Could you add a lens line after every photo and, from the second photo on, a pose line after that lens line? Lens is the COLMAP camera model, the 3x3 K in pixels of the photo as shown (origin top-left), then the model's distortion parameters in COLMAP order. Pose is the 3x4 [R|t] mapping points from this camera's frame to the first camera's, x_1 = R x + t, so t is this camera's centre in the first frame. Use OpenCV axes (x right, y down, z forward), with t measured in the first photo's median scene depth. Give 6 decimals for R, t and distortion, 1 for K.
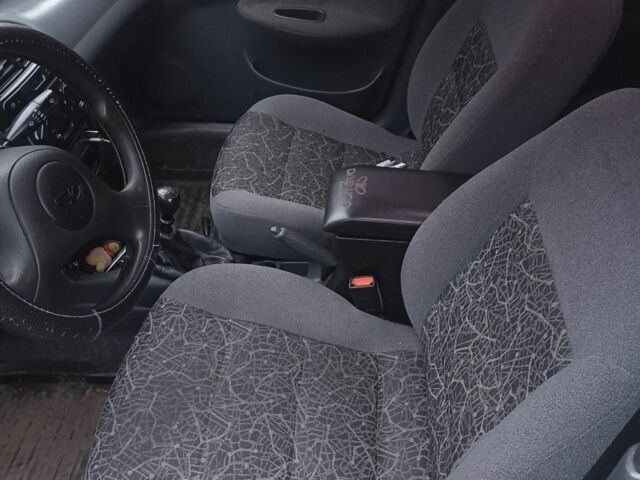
lens RADIAL K [[474.3, 0, 320.5], [0, 474.3, 240.3], [0, 0, 1]] dist [0.036990, -0.030107]
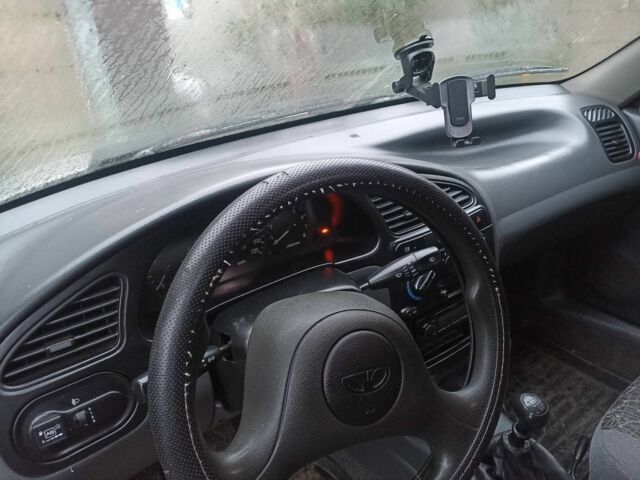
lens RADIAL K [[474.3, 0, 319.3], [0, 474.3, 240.7], [0, 0, 1]] dist [0.036990, -0.030107]
pose [[0.606859, 0.285146, -0.741899, -0.032617], [-0.513038, 0.853461, -0.091631, -0.064600], [0.607053, 0.436229, 0.664222, 0.141706]]
